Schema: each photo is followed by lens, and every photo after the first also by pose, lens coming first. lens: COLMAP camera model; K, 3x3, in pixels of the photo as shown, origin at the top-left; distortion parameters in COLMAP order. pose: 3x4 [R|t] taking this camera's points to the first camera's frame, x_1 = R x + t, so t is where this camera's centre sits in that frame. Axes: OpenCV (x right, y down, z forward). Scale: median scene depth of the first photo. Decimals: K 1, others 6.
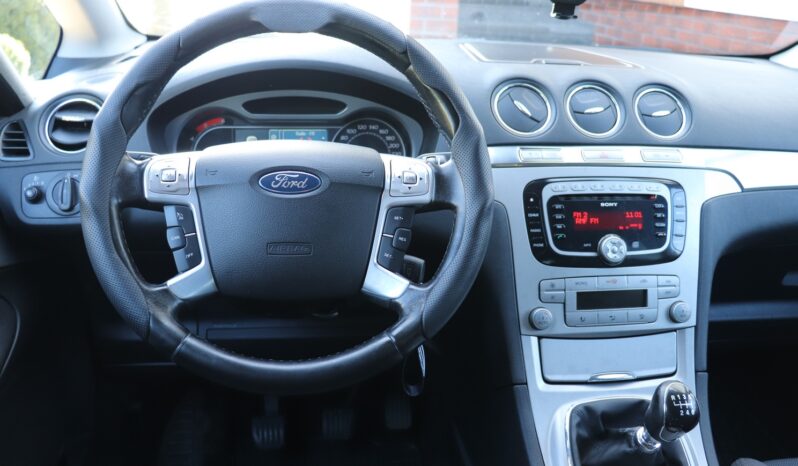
lens RADIAL K [[676.0, 0, 399.0], [0, 676.0, 233.0], [0, 0, 1]] dist [-0.196060, 0.208226]
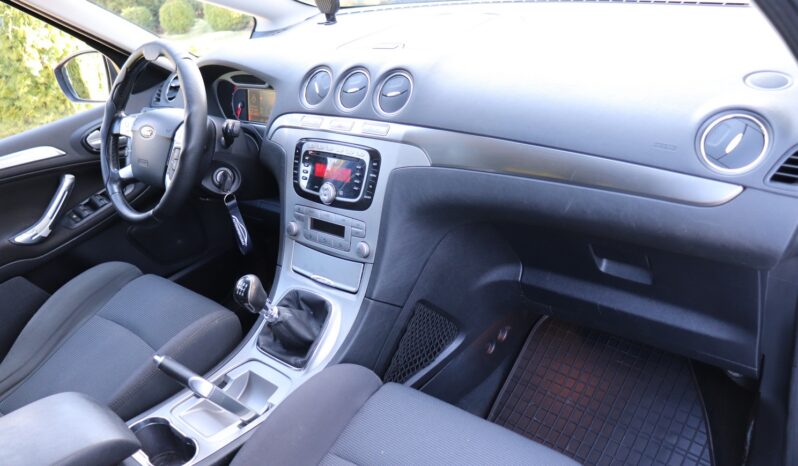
lens RADIAL K [[676.0, 0, 399.0], [0, 676.0, 233.0], [0, 0, 1]] dist [-0.196060, 0.208226]
pose [[0.621273, 0.213706, -0.753890, 1.488937], [-0.068440, 0.973214, 0.219478, -0.213787], [0.780600, -0.084760, 0.619258, 0.220127]]
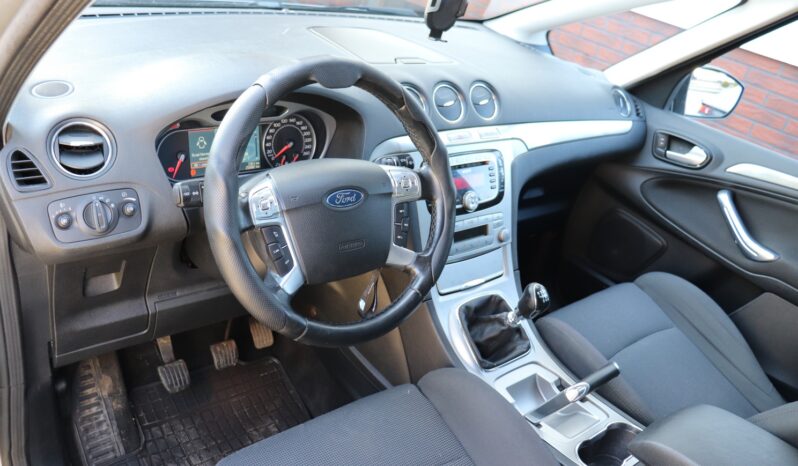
lens RADIAL K [[676.0, 0, 399.0], [0, 676.0, 233.0], [0, 0, 1]] dist [-0.196060, 0.208226]
pose [[0.837283, -0.144738, 0.527264, -0.618686], [0.046120, 0.979586, 0.195665, -0.206953], [-0.544821, -0.139510, 0.826866, -0.180550]]
